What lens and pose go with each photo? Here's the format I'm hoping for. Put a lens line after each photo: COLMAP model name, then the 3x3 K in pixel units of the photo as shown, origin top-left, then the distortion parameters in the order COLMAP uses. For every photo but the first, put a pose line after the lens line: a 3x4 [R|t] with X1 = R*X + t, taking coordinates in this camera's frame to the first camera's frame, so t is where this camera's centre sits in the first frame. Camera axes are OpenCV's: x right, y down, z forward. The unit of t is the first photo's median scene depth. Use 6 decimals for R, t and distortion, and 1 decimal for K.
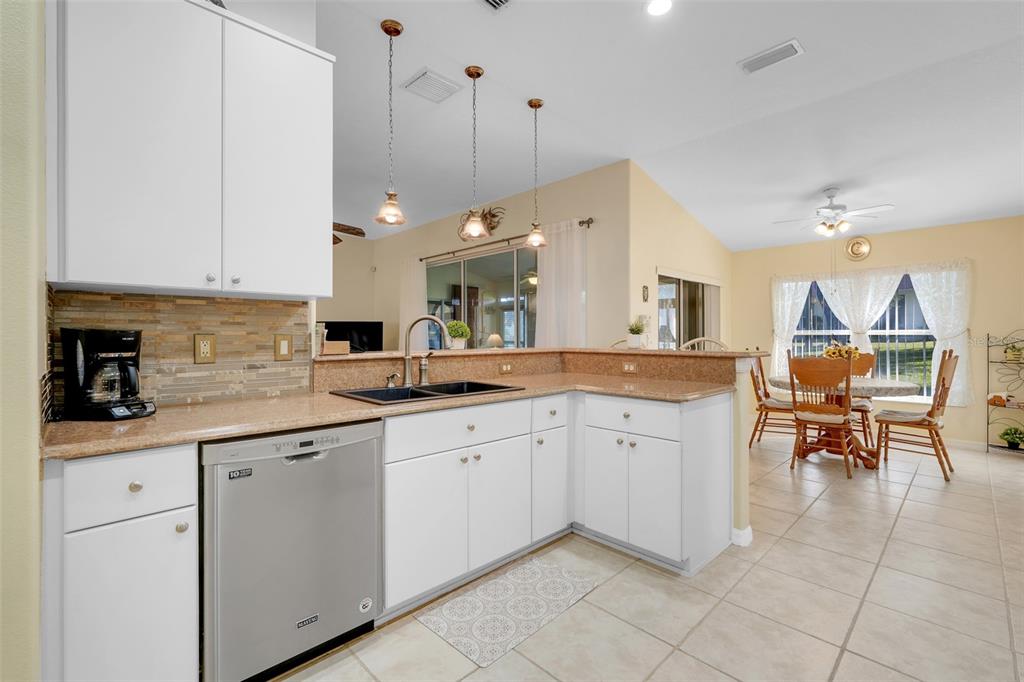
lens RADIAL K [[448.0, 0, 506.8], [0, 448.0, 333.8], [0, 0, 1]] dist [-0.003089, -0.000189]
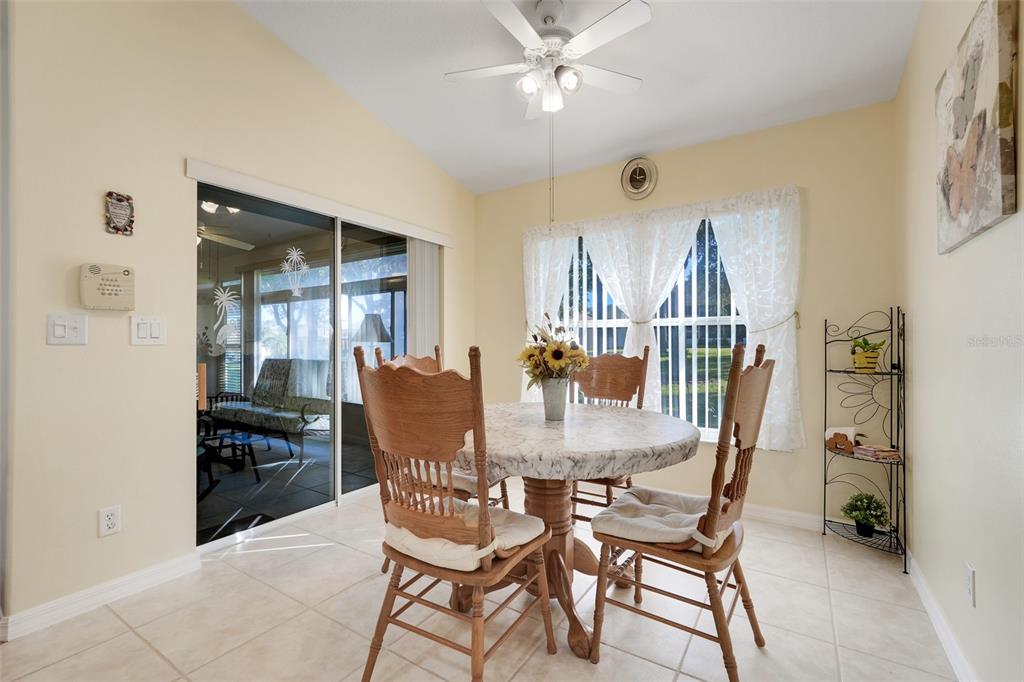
lens RADIAL K [[448.0, 0, 518.0], [0, 448.0, 344.4], [0, 0, 1]] dist [-0.003089, -0.000189]
pose [[0.971024, -0.003151, 0.238960, 0.581168], [0.001957, 0.999984, 0.005235, 0.026544], [-0.238973, -0.004615, 0.971015, 0.557923]]
